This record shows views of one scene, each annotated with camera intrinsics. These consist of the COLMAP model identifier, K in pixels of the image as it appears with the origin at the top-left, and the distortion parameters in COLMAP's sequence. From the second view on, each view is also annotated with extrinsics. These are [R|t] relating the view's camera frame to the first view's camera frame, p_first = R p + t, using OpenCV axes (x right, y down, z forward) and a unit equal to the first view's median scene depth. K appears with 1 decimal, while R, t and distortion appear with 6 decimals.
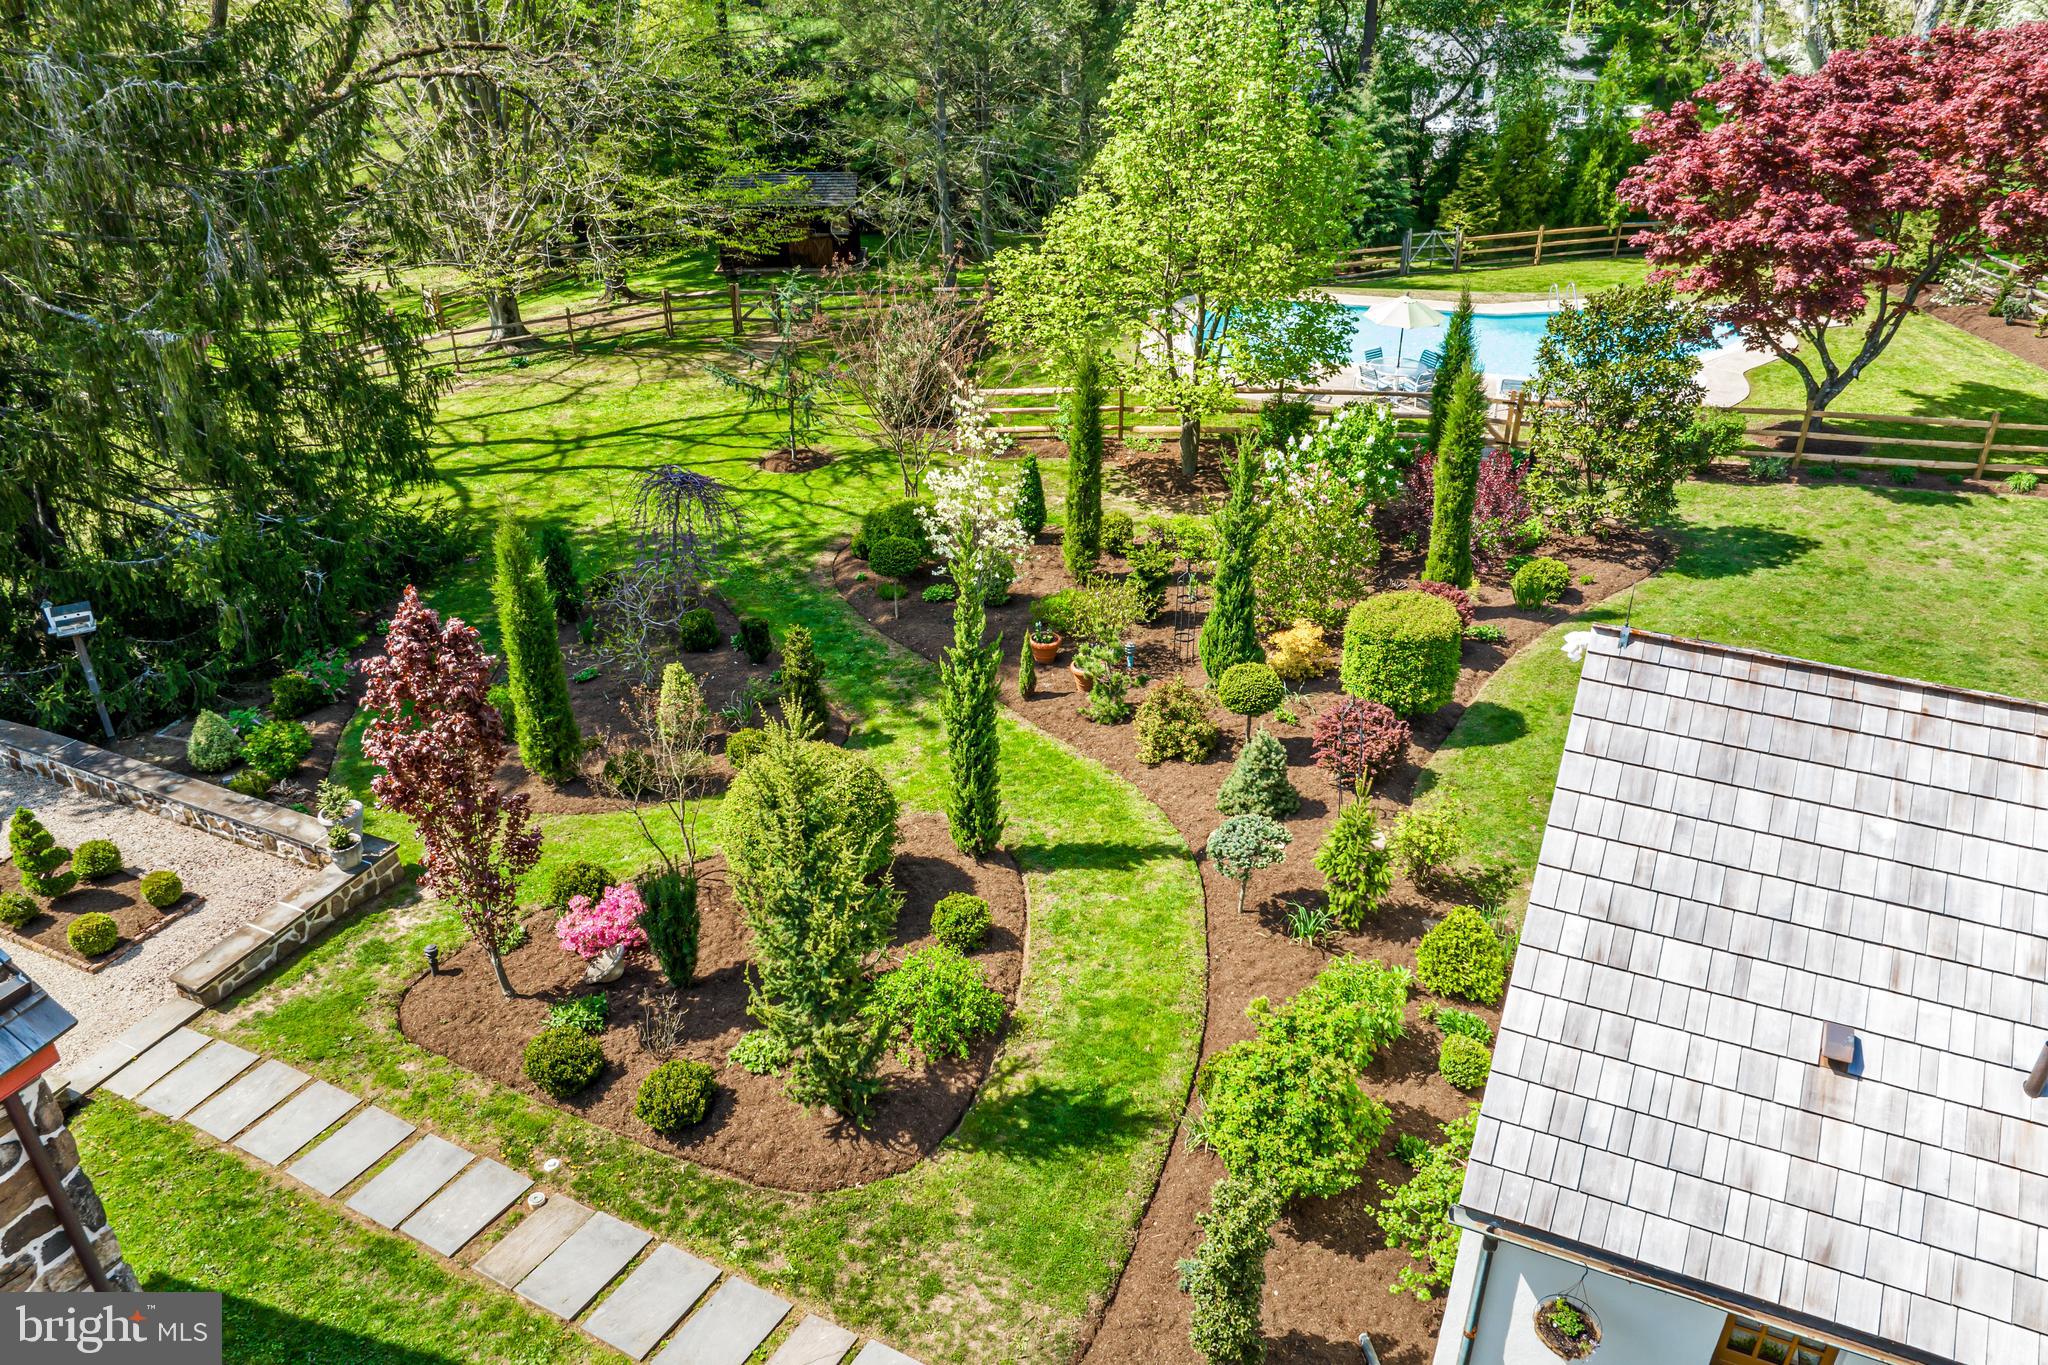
lens RADIAL K [[1433.6, 0, 1035.2], [0, 1433.6, 681.2], [0, 0, 1]] dist [-0.005266, -0.054957]
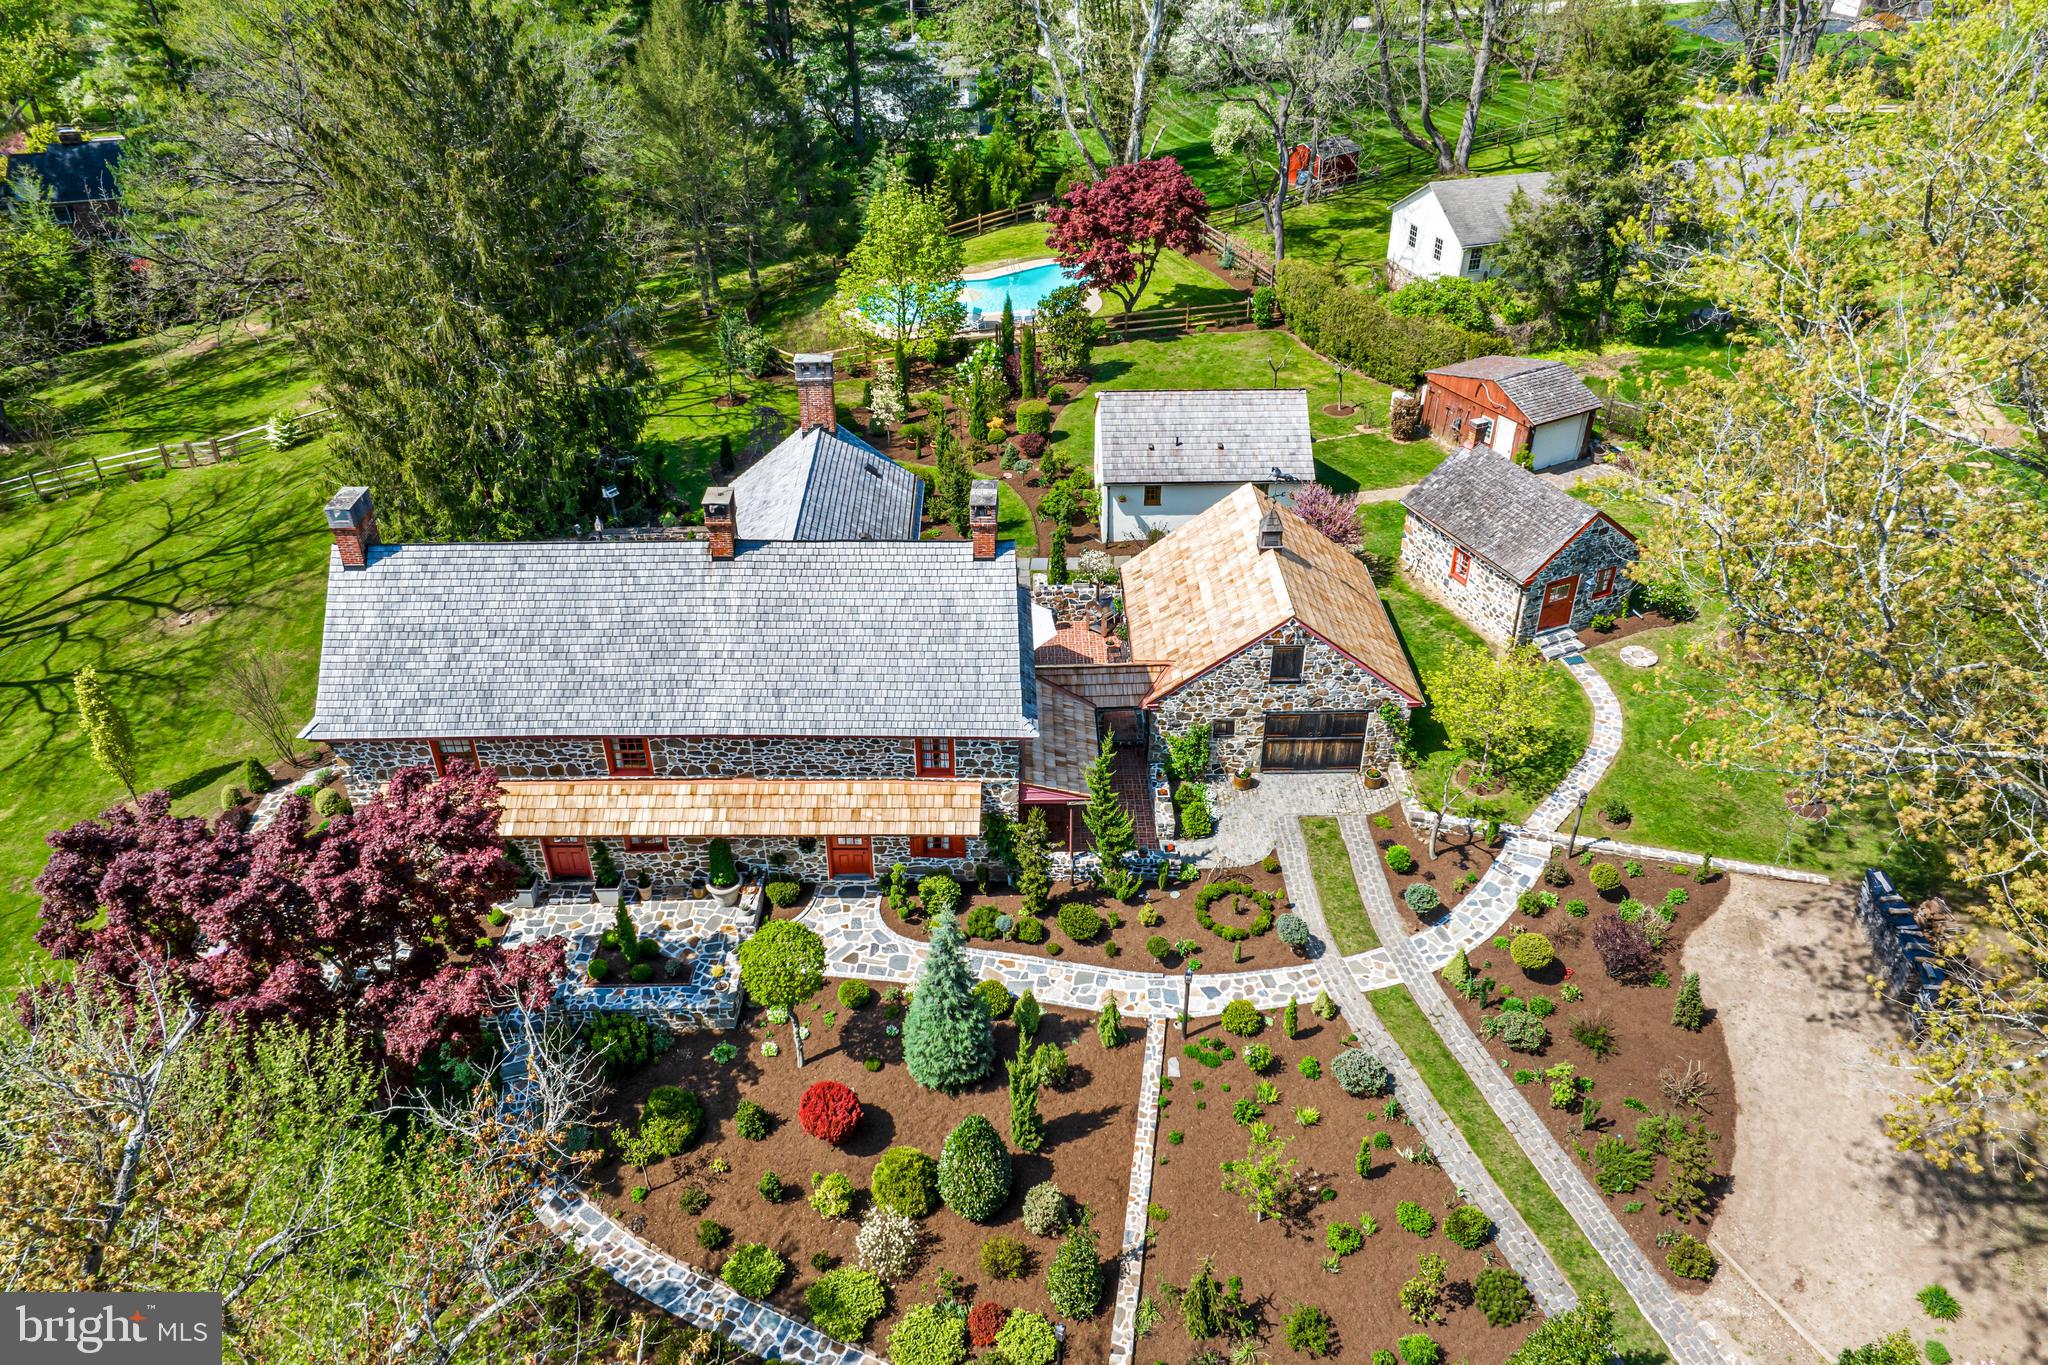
lens RADIAL K [[1439.7, 0, 1034.5], [0, 1439.7, 681.5], [0, 0, 1]] dist [-0.017564, -0.043178]
pose [[0.900281, -0.249729, 0.356553, -0.808645], [0.220404, 0.967830, 0.121356, 0.123855], [-0.375389, -0.030669, 0.926360, -1.578983]]
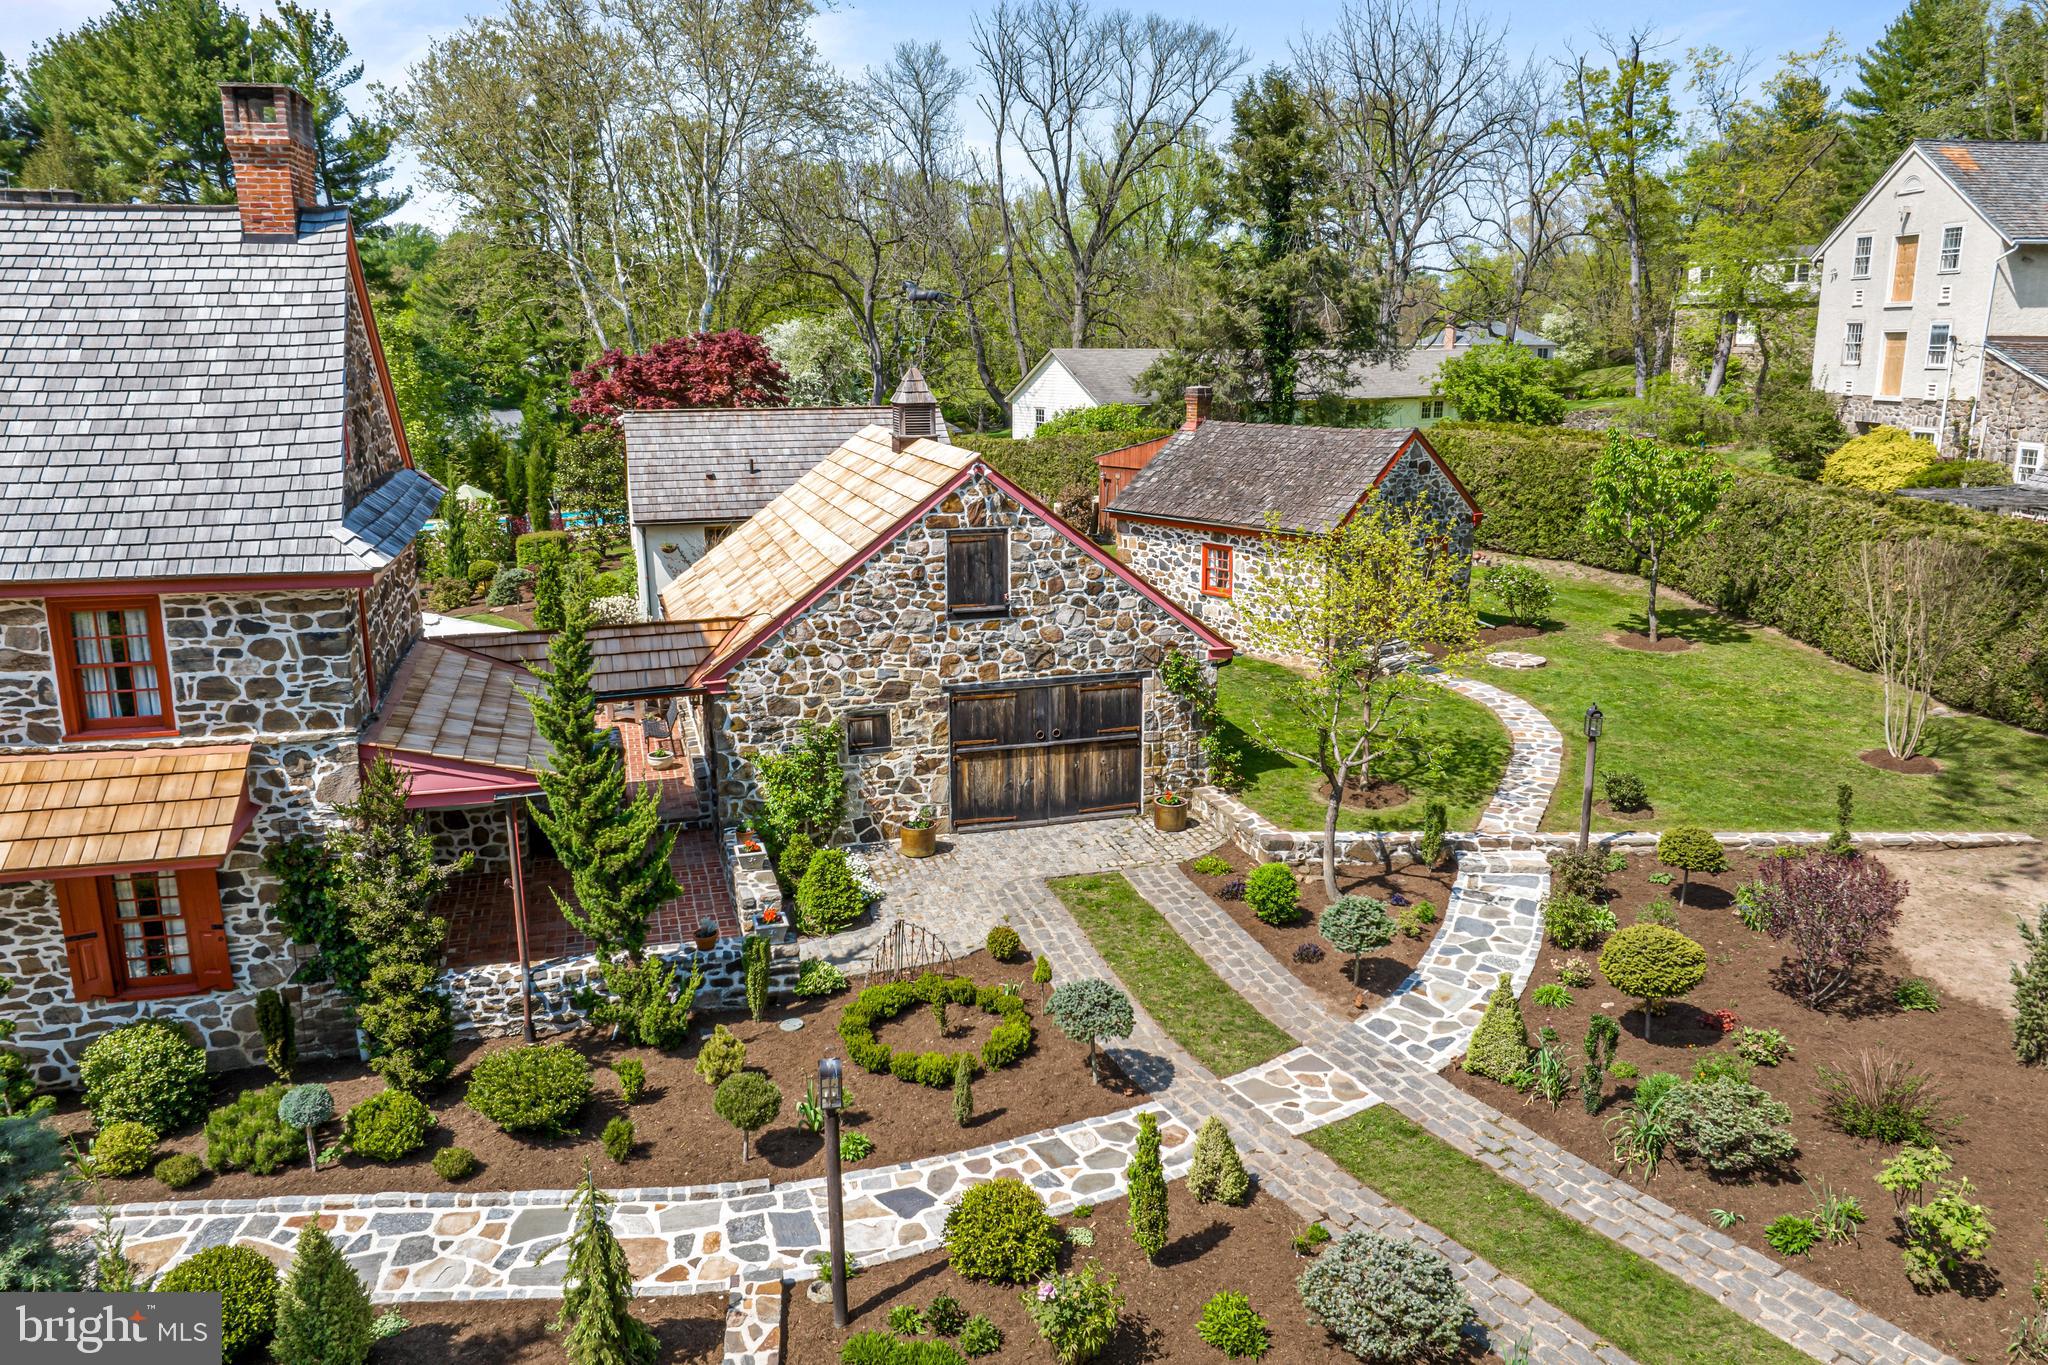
lens RADIAL K [[1441.9, 0, 1035.4], [0, 1441.9, 677.8], [0, 0, 1]] dist [-0.034992, -0.002358]
pose [[0.749470, -0.157708, 0.642980, -0.477128], [0.330479, 0.930674, -0.156939, 0.564609], [-0.573654, 0.330112, 0.749631, -0.787408]]
